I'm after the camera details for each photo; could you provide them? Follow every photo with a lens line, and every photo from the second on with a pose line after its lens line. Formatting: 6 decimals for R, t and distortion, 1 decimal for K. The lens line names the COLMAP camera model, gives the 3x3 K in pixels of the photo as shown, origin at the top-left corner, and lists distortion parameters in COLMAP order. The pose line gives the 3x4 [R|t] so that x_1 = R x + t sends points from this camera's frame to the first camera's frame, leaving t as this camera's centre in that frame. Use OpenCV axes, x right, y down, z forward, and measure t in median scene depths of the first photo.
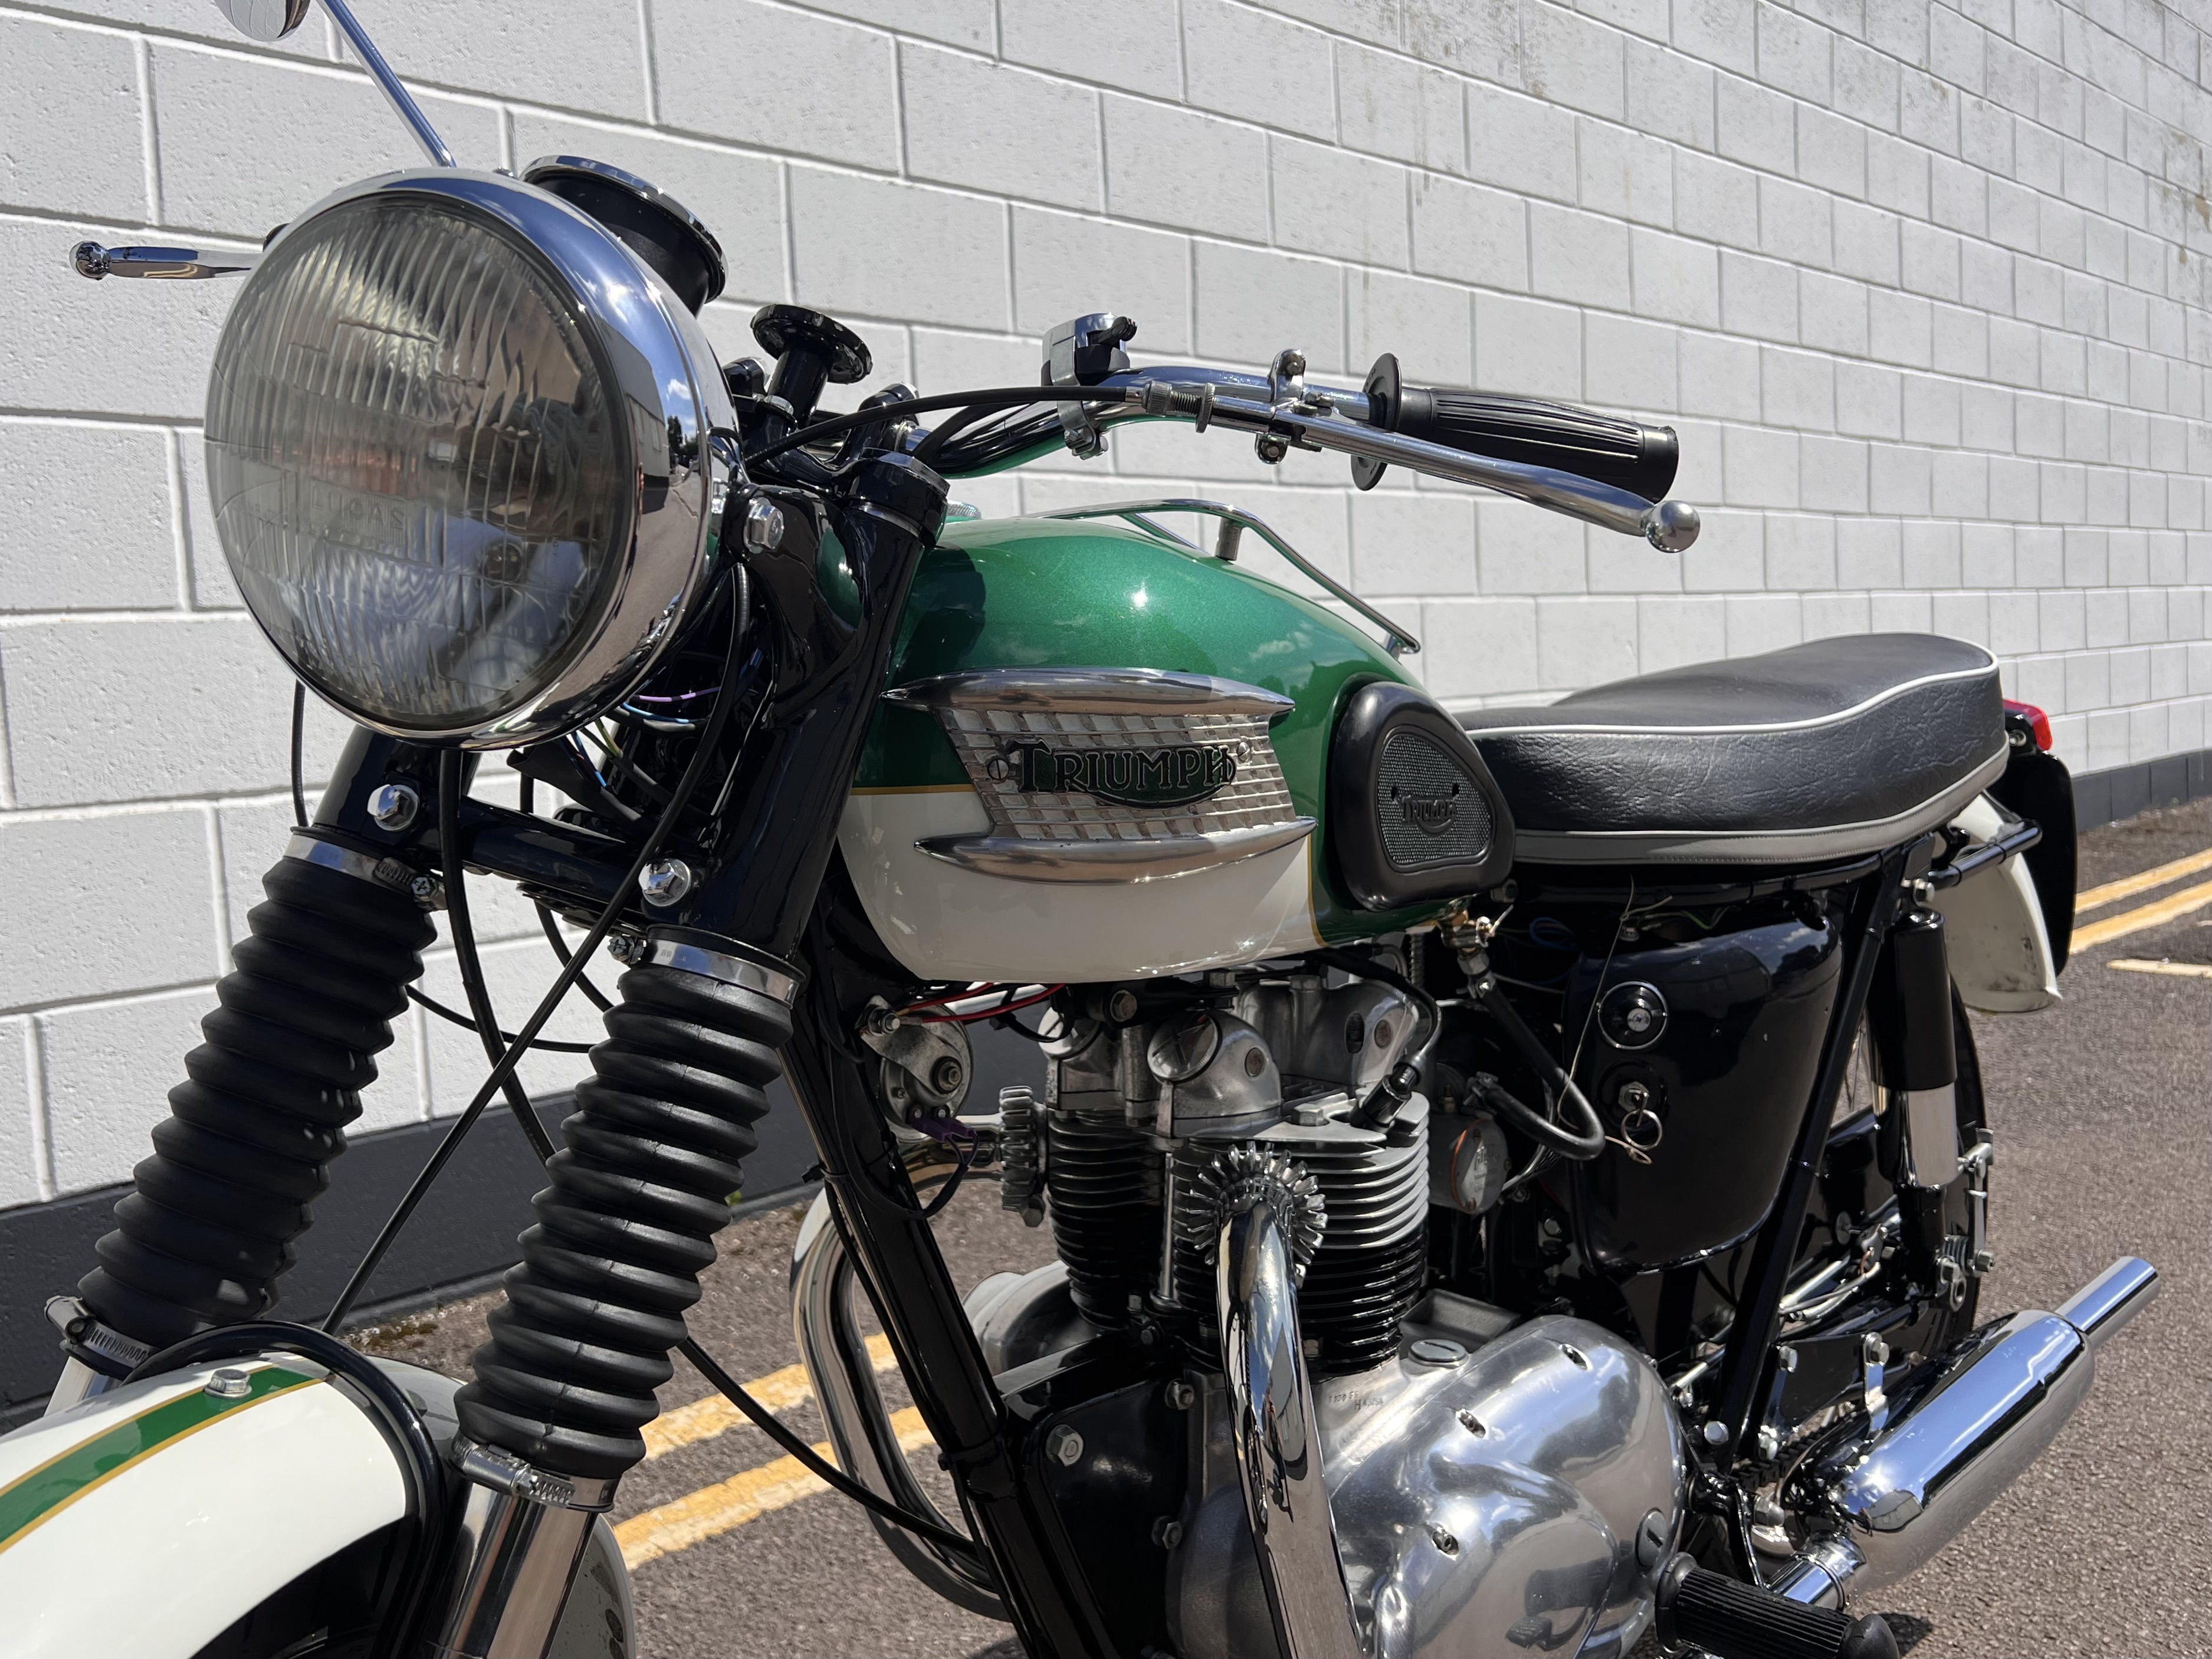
lens RADIAL K [[1806.2, 0, 1073.1], [0, 1806.2, 823.4], [0, 0, 1]] dist [0.016764, -0.005861]
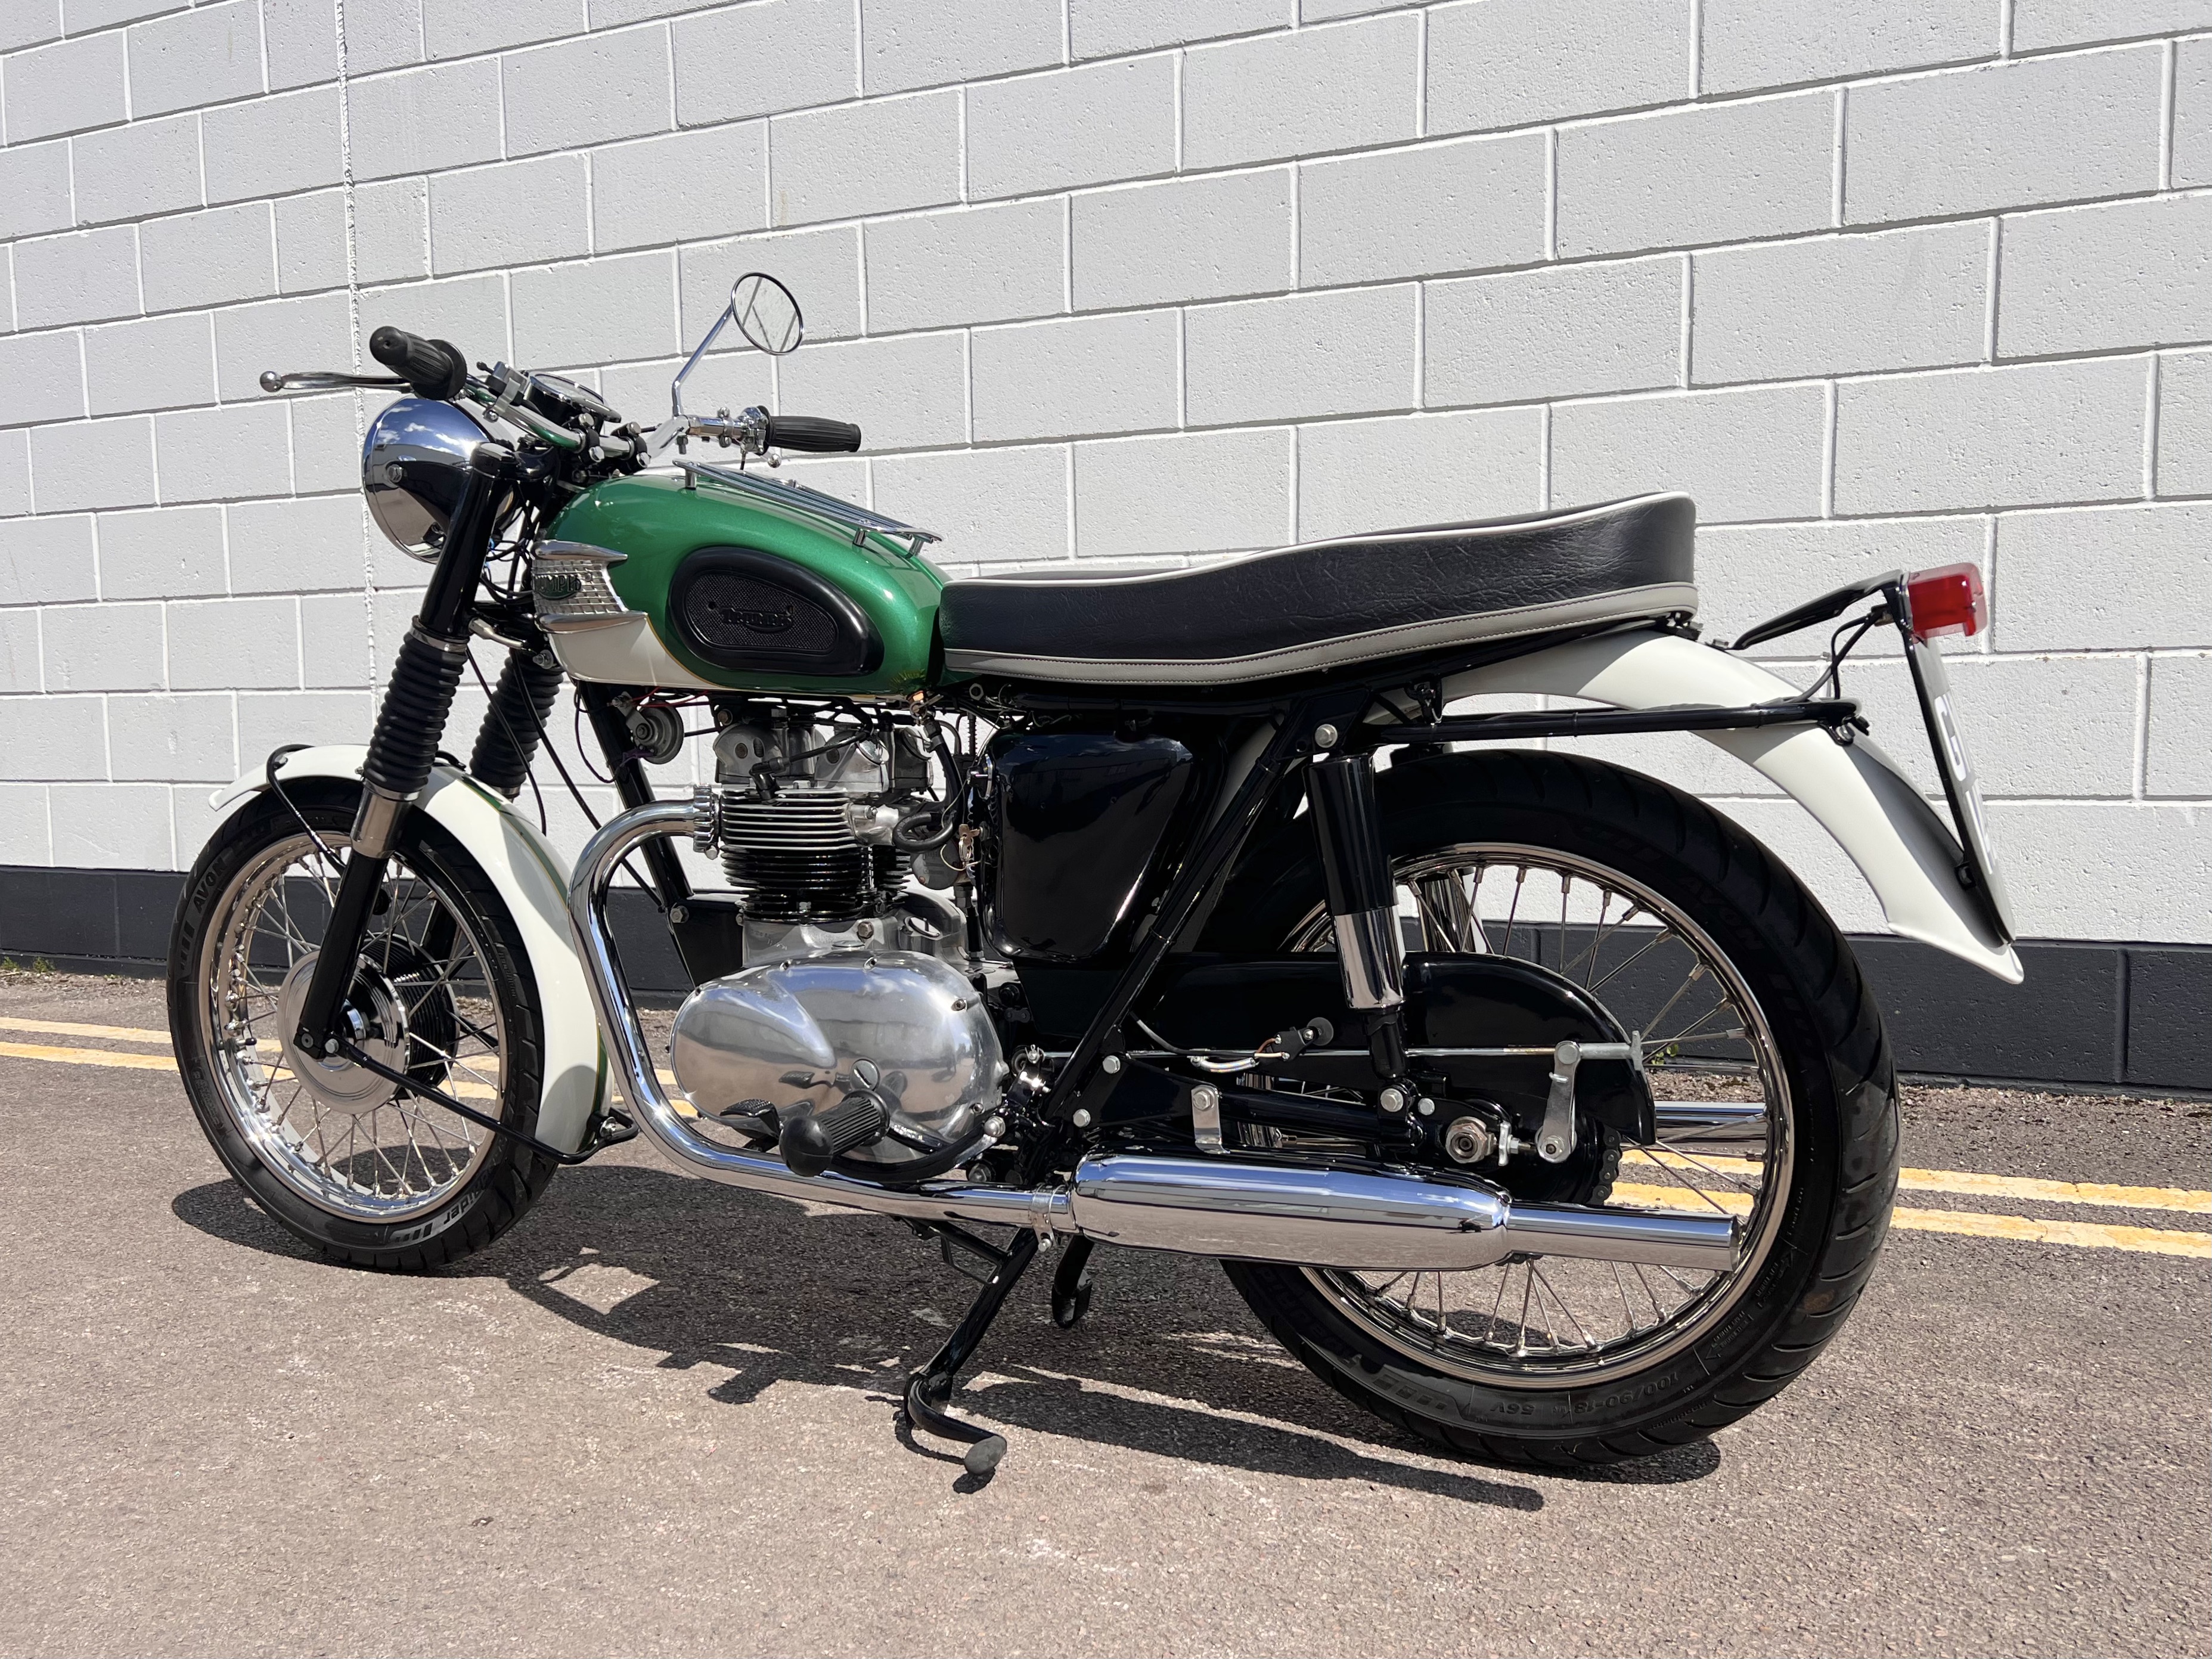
lens RADIAL K [[1804.5, 0, 1105.1], [0, 1804.5, 897.4], [0, 0, 1]] dist [0.045816, -0.047514]
pose [[0.386402, 0.137347, -0.912047, 0.637811], [-0.084481, 0.989964, 0.113289, 0.011159], [0.918453, 0.033276, 0.394127, 0.194953]]
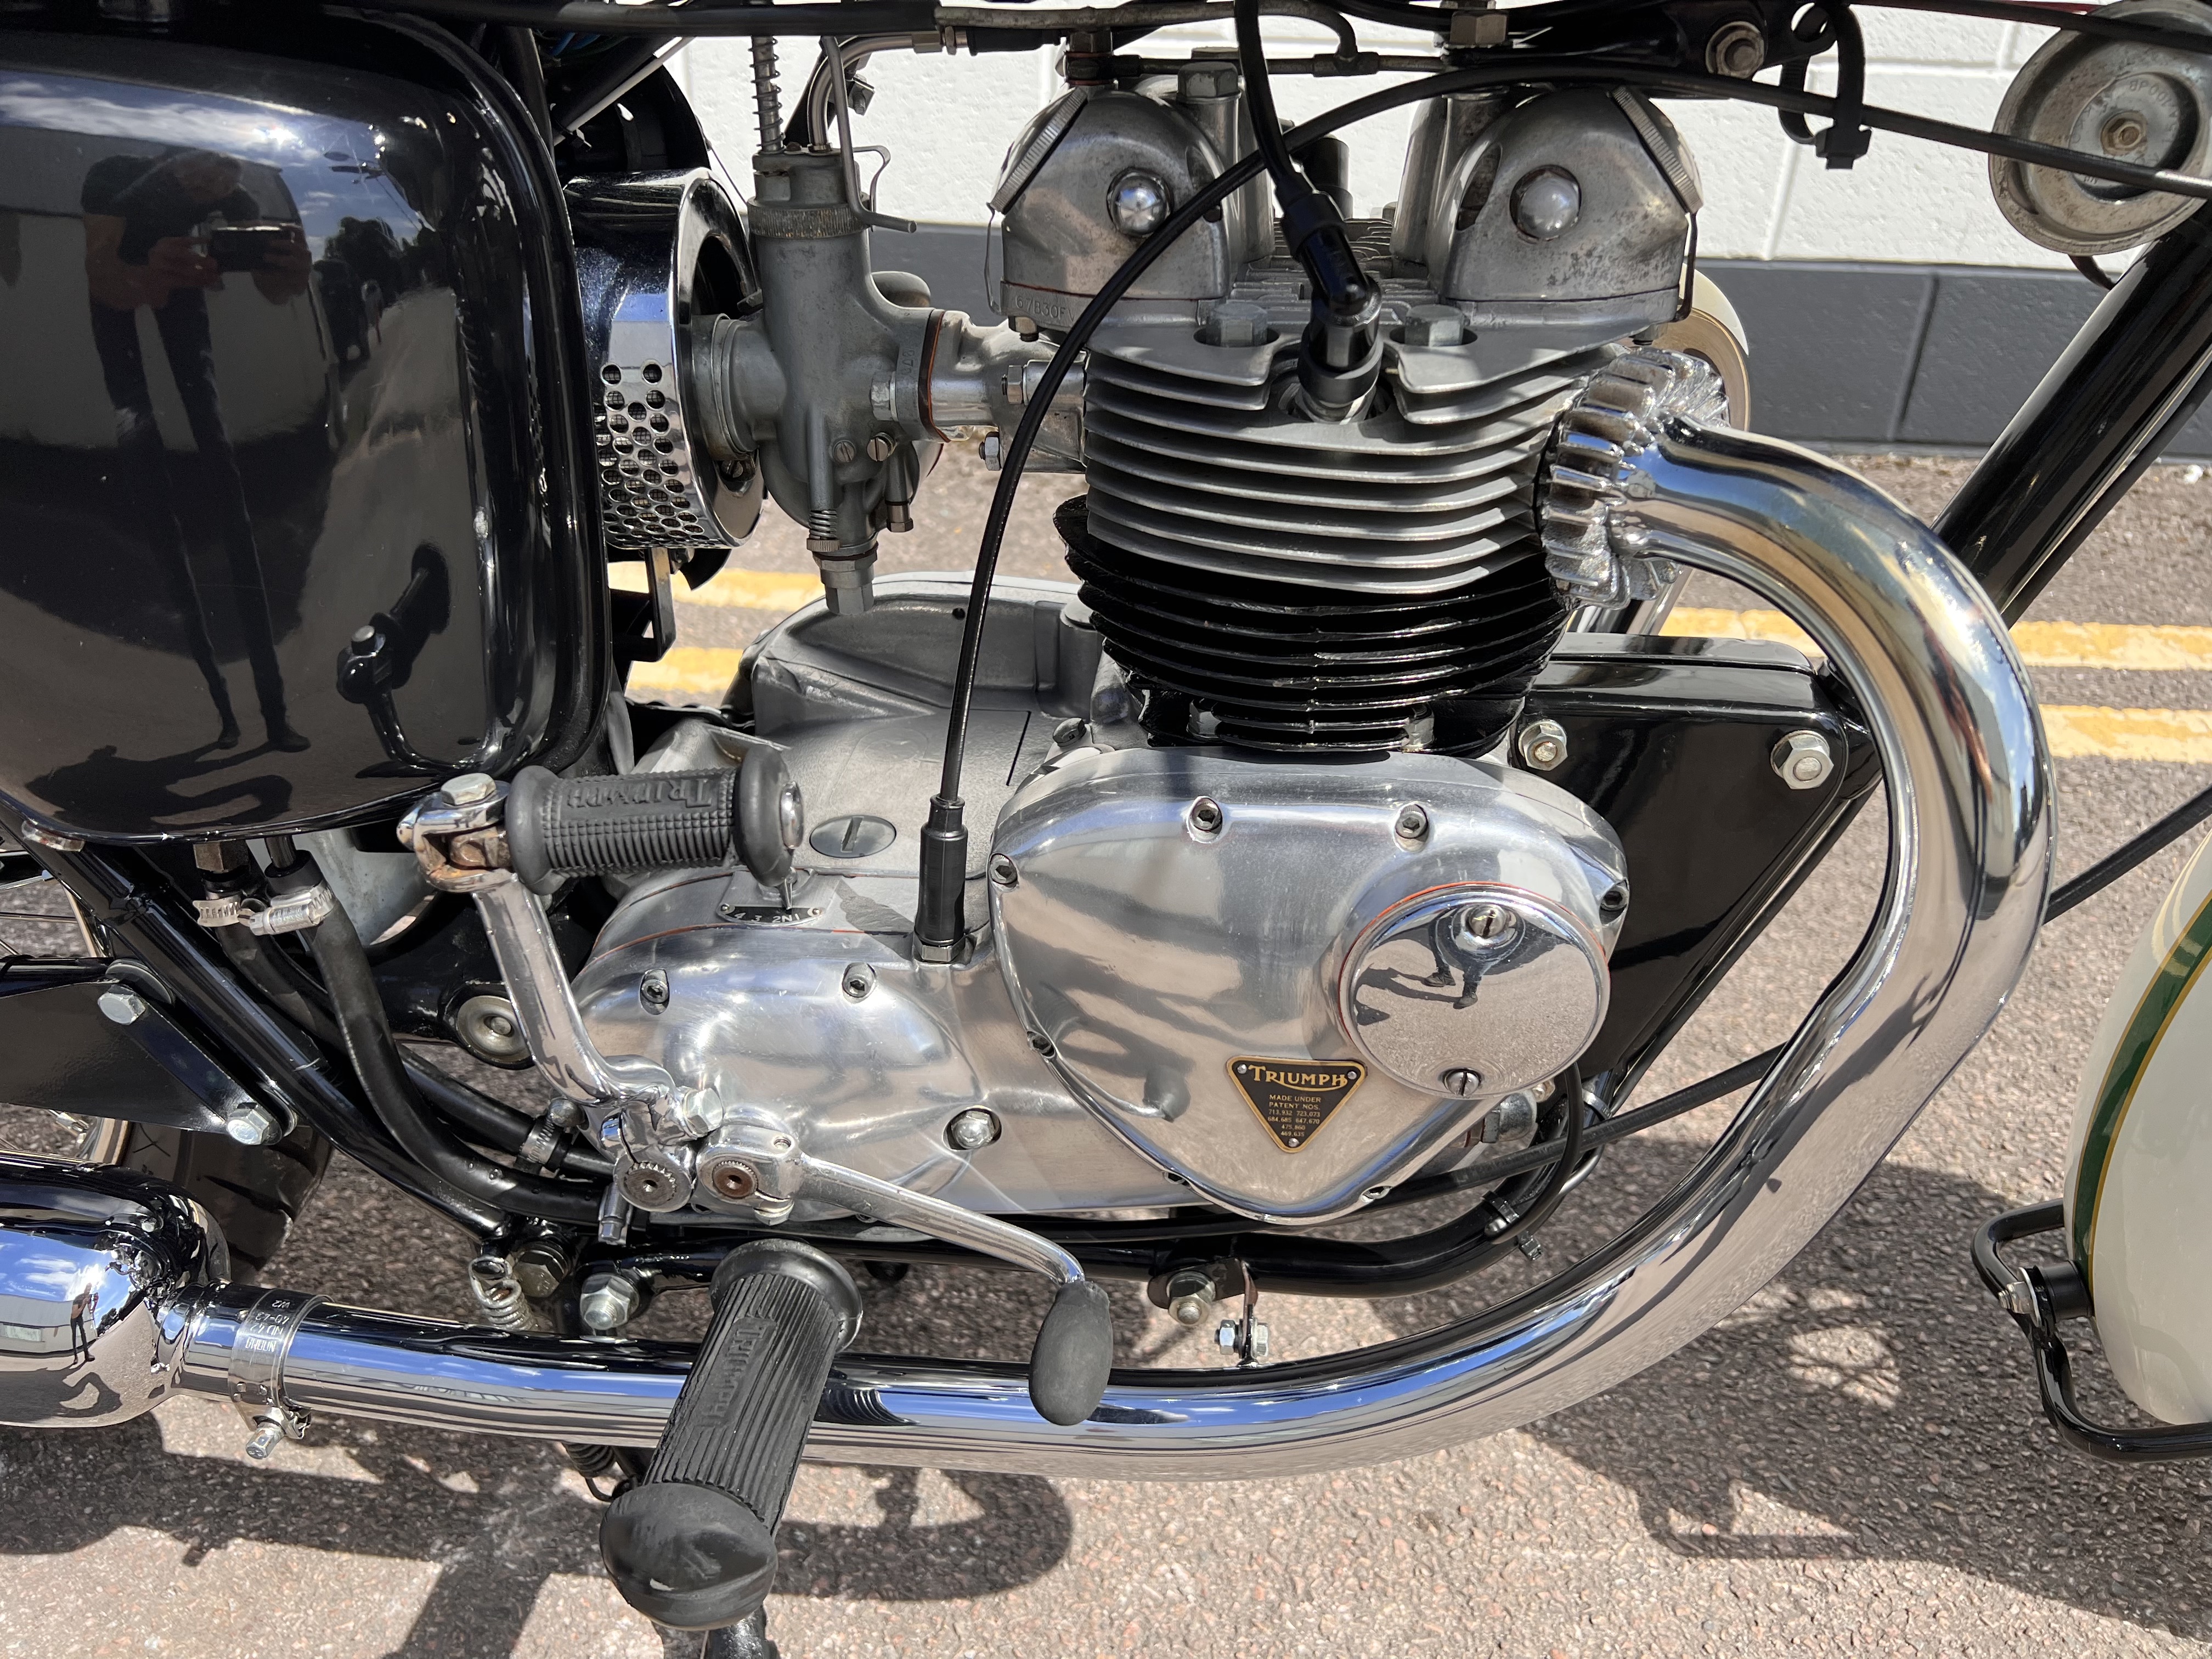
lens RADIAL K [[1668.2, 0, 1096.2], [0, 1668.2, 842.6], [0, 0, 1]] dist [0.042456, -0.052965]
pose [[0.686540, 0.430523, -0.585929, 0.257422], [-0.123758, 0.863286, 0.489307, 0.004983], [0.716482, -0.263416, 0.645961, 0.287771]]
